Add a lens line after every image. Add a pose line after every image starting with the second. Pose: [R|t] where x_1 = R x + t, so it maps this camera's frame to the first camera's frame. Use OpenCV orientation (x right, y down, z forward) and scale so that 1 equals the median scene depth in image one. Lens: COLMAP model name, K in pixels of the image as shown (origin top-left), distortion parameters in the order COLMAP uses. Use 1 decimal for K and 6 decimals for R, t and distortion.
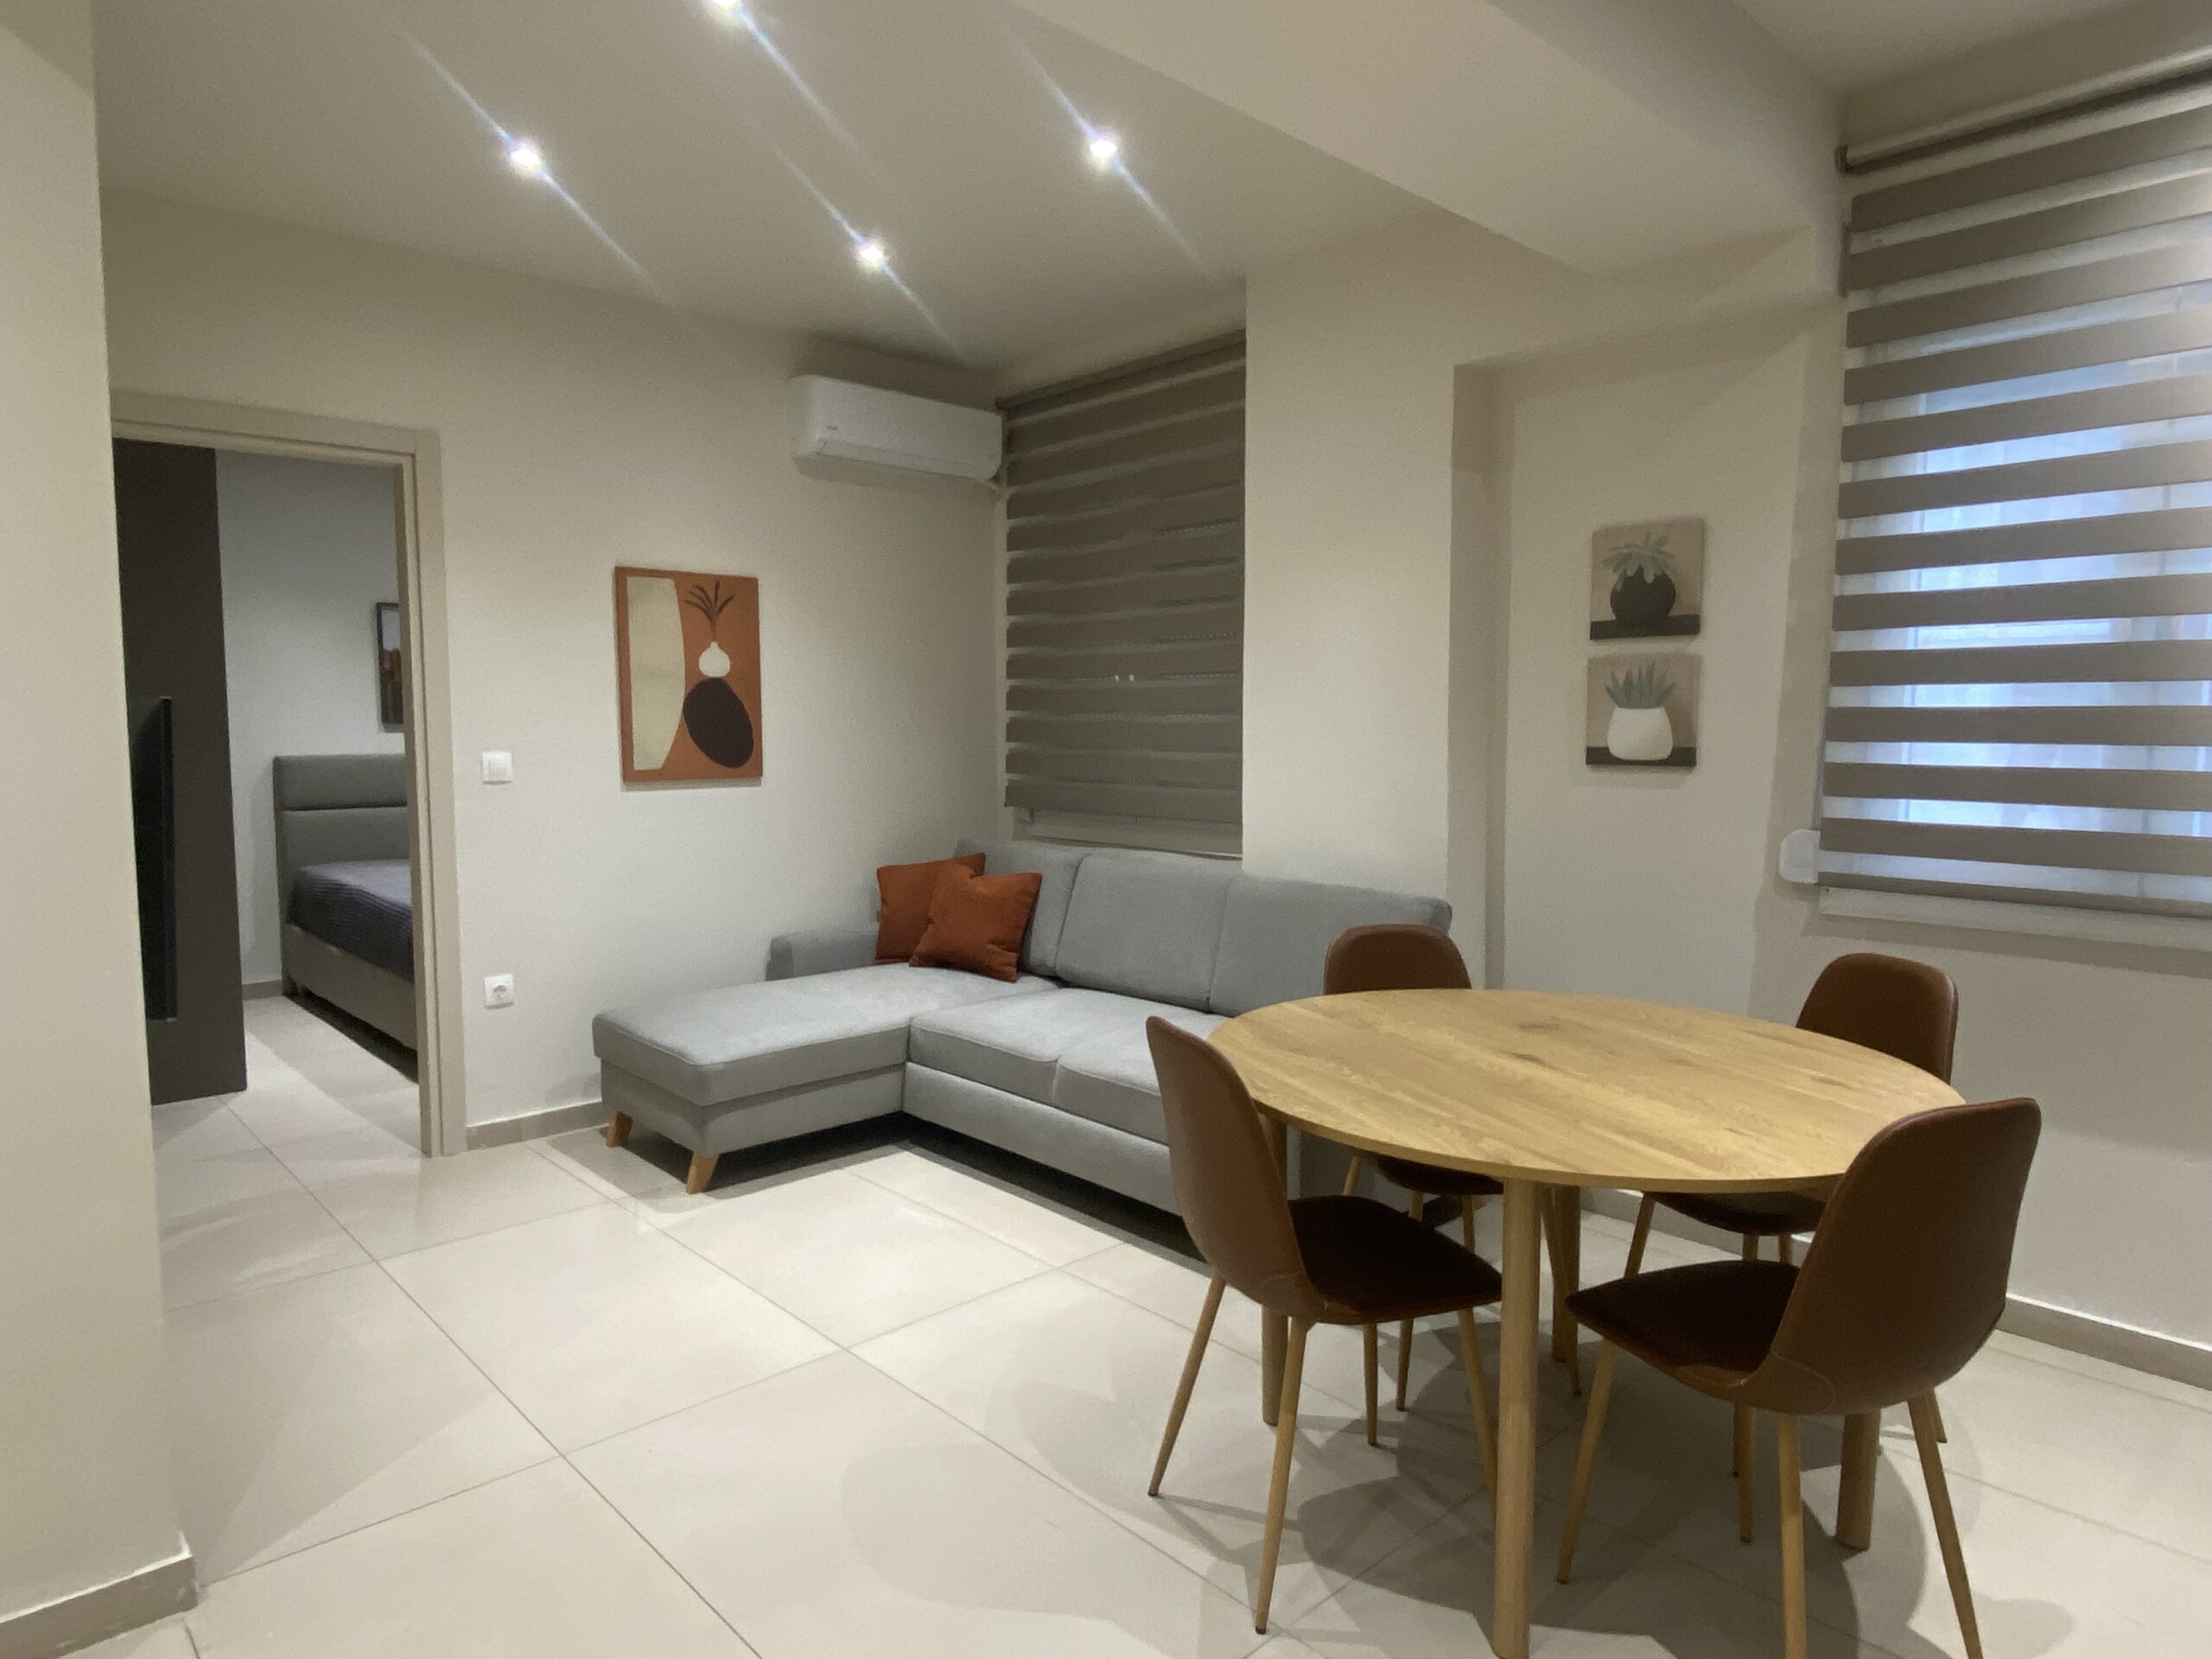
lens RADIAL K [[1323.0, 0, 1084.6], [0, 1323.0, 829.0], [0, 0, 1]] dist [0.053283, -0.053977]
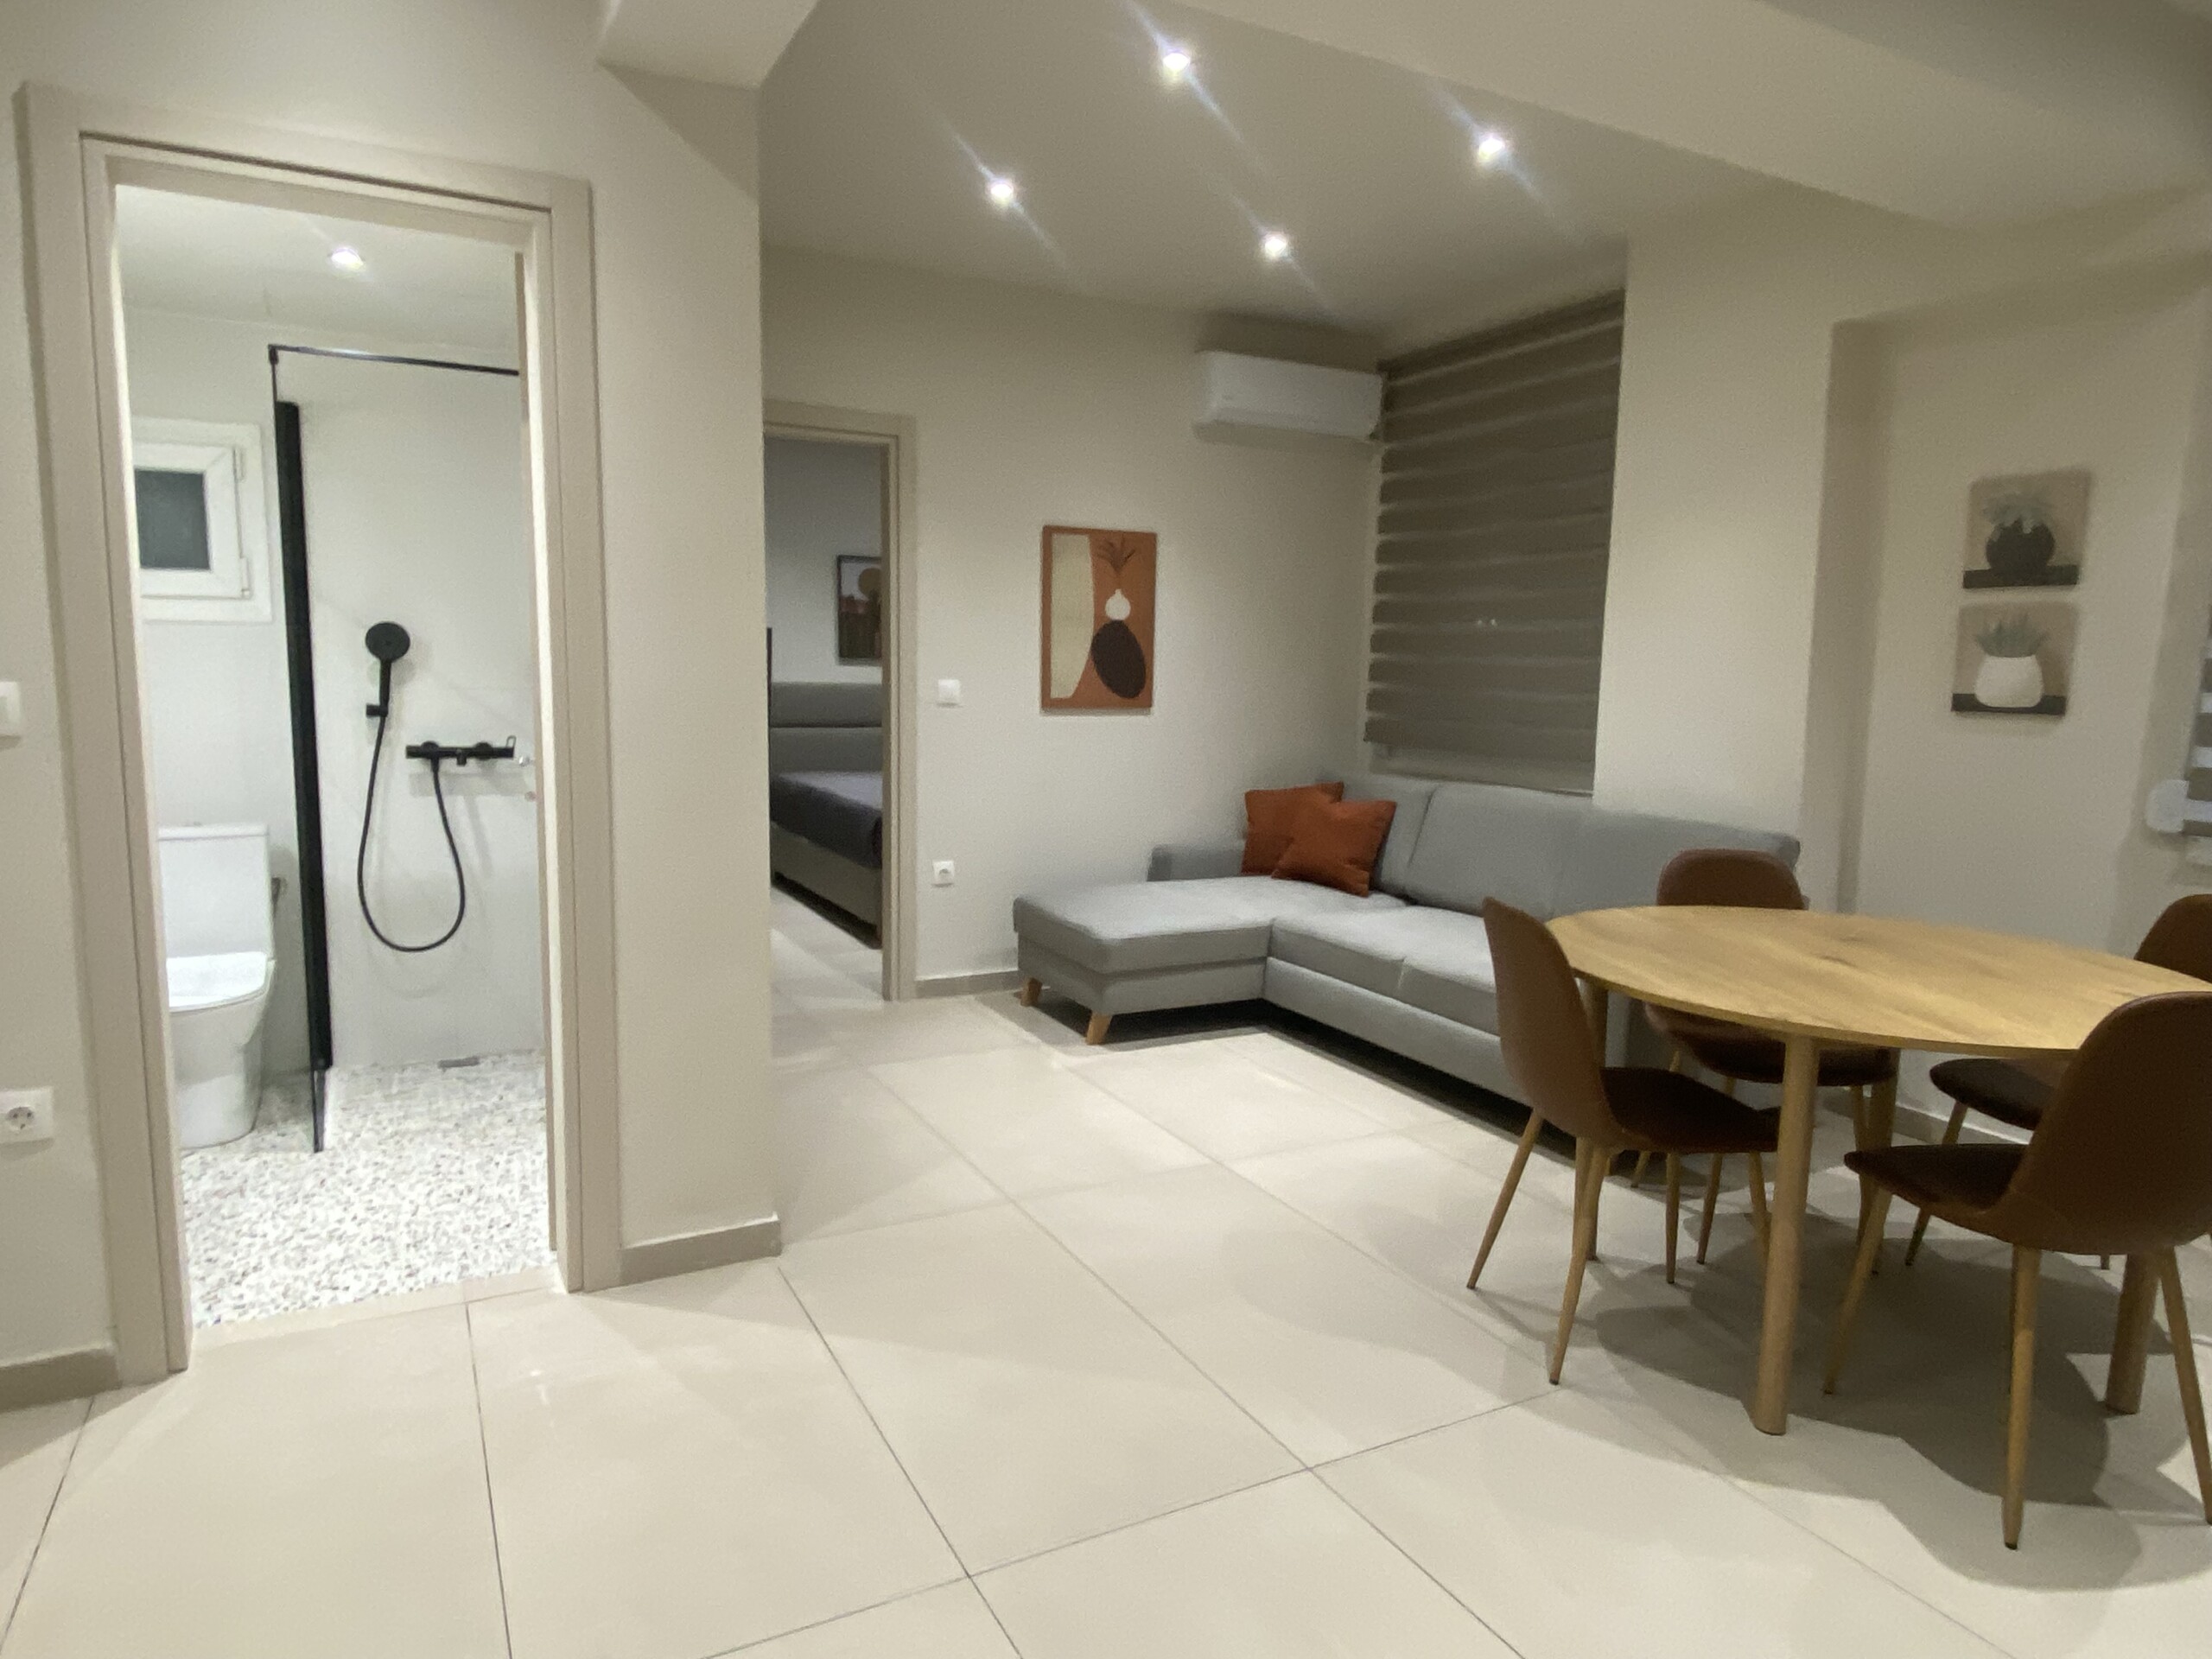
lens RADIAL K [[1323.0, 0, 1081.7], [0, 1323.0, 835.2], [0, 0, 1]] dist [0.053283, -0.053977]
pose [[0.964617, 0.051664, -0.258545, 0.001519], [-0.040224, 0.997971, 0.049347, 0.020380], [0.260570, -0.037201, 0.964738, -0.153774]]
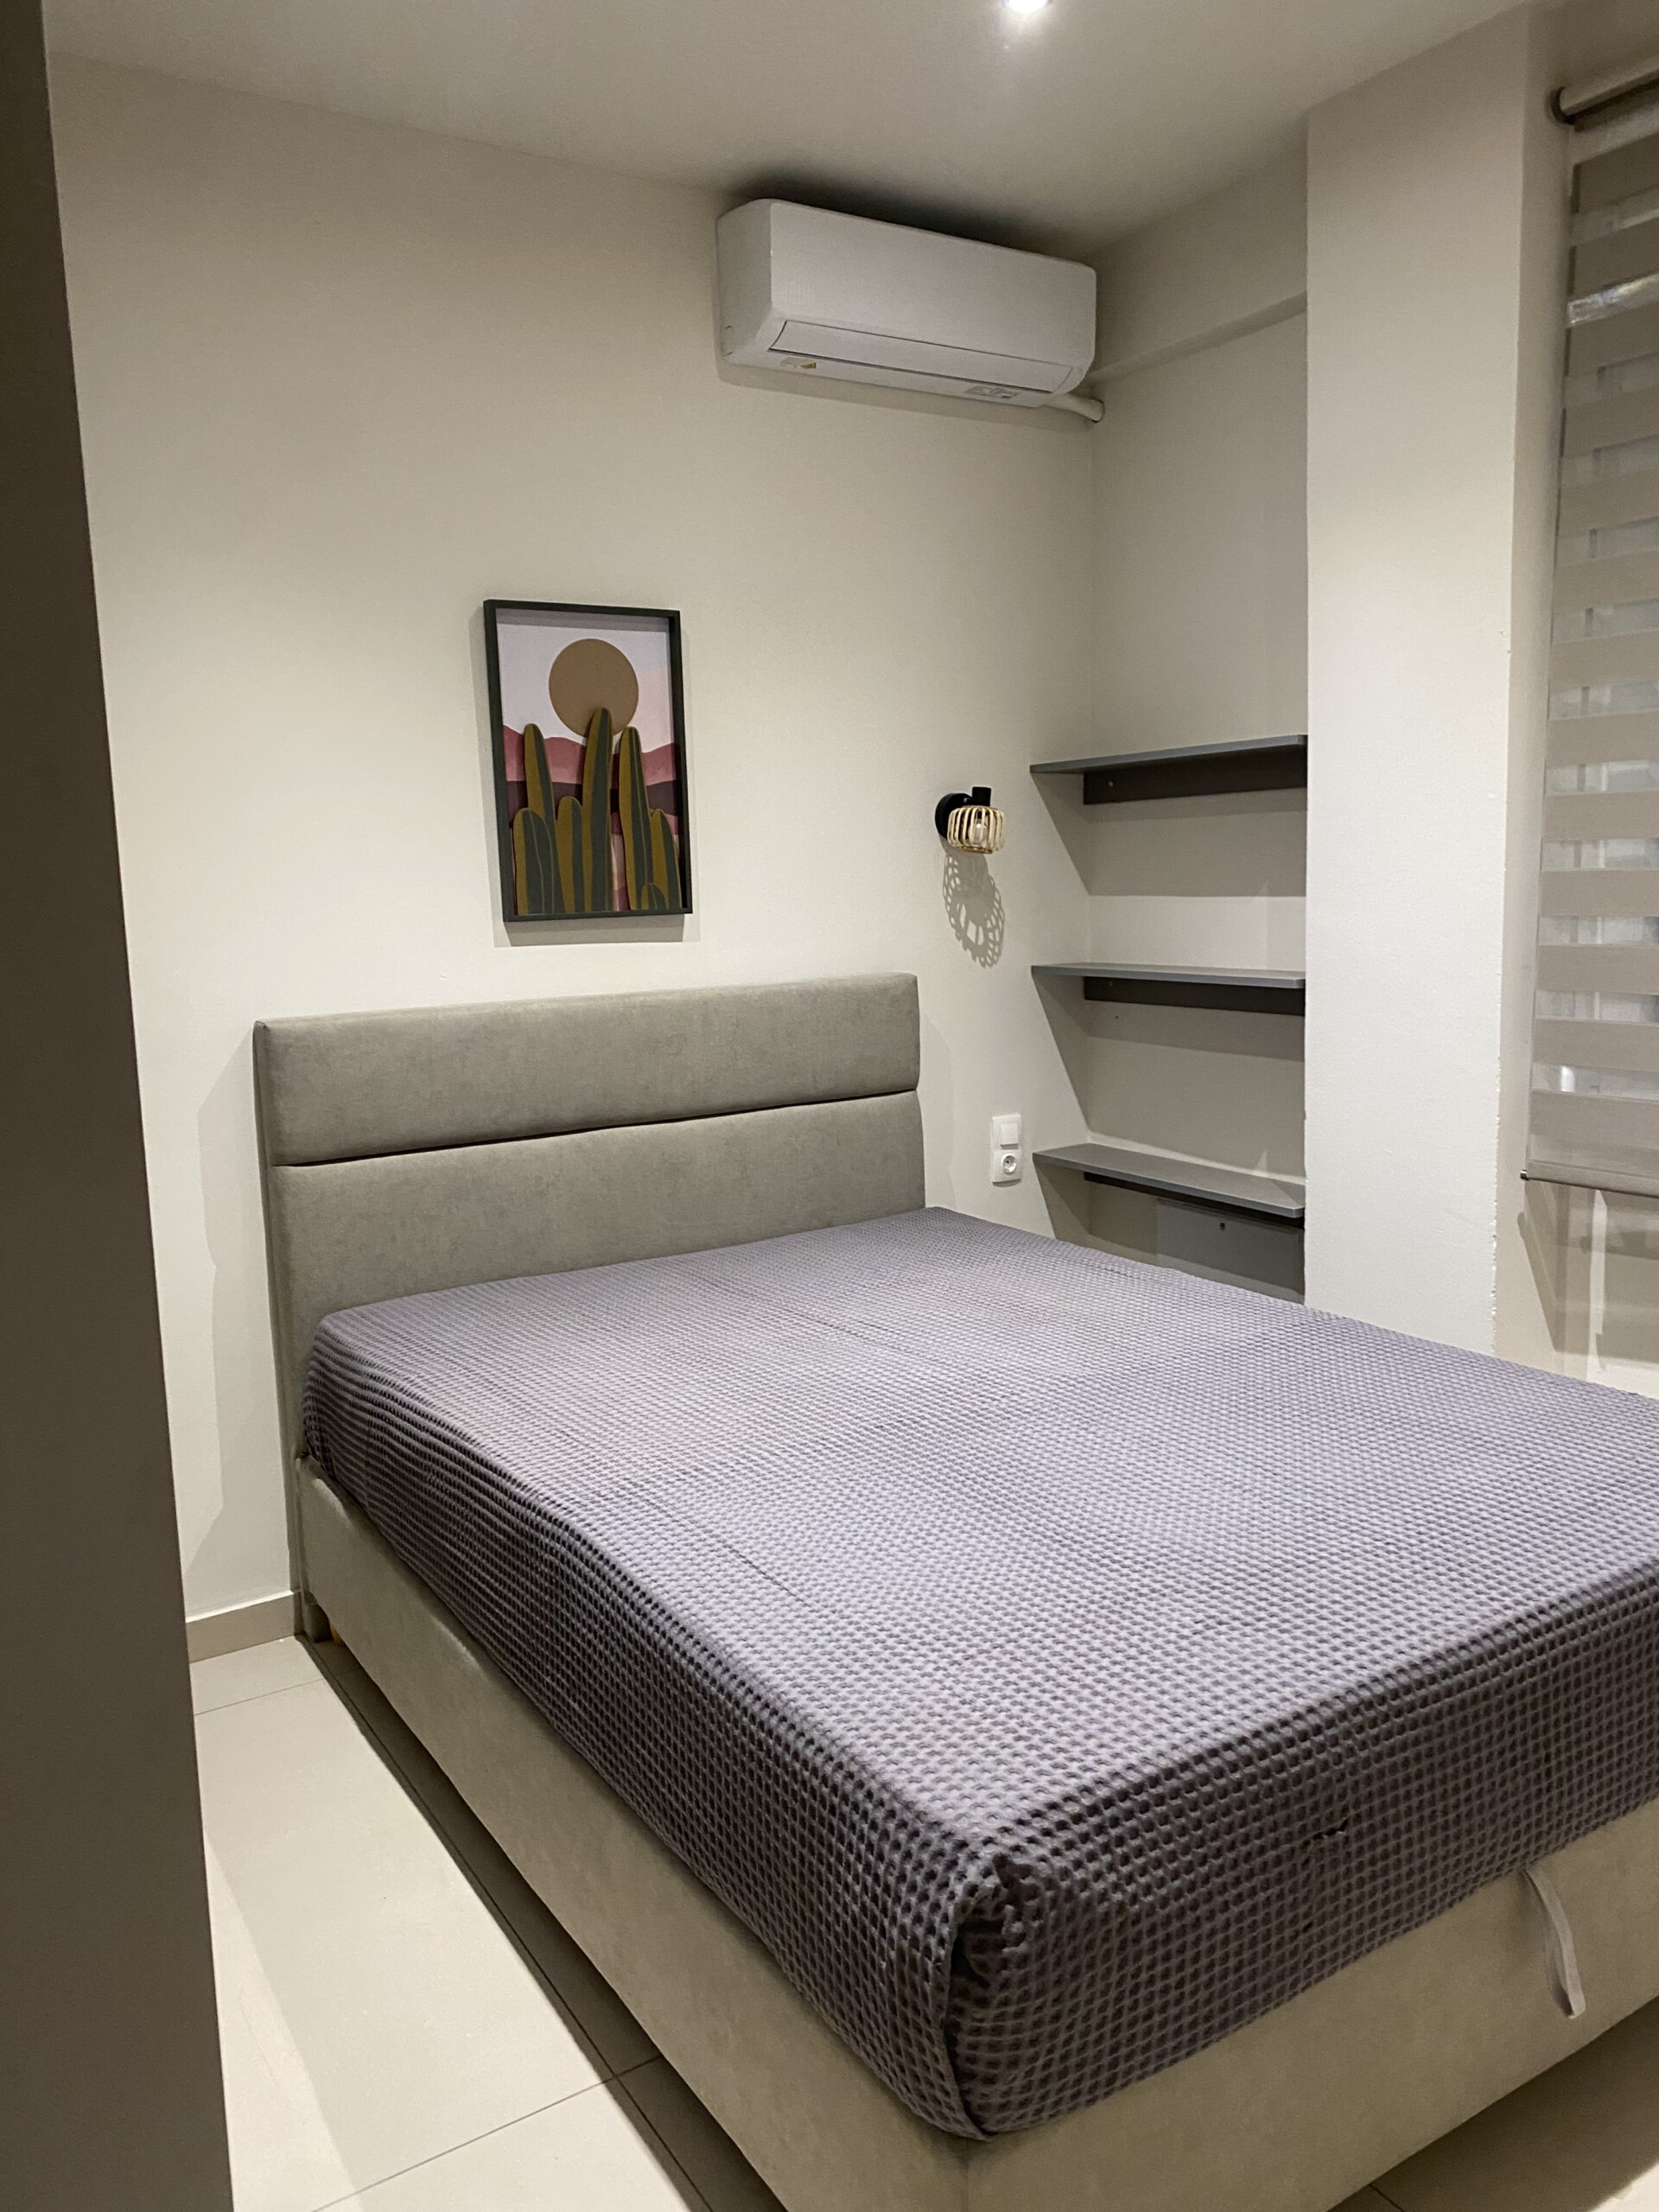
lens RADIAL K [[1679.2, 0, 847.4], [0, 1679.2, 1108.5], [0, 0, 1]] dist [0.042848, -0.045704]
pose [[0.984806, -0.004060, -0.173611, -0.545891], [0.015233, 0.997893, 0.063073, -0.087334], [0.172989, -0.064759, 0.982792, 0.855079]]
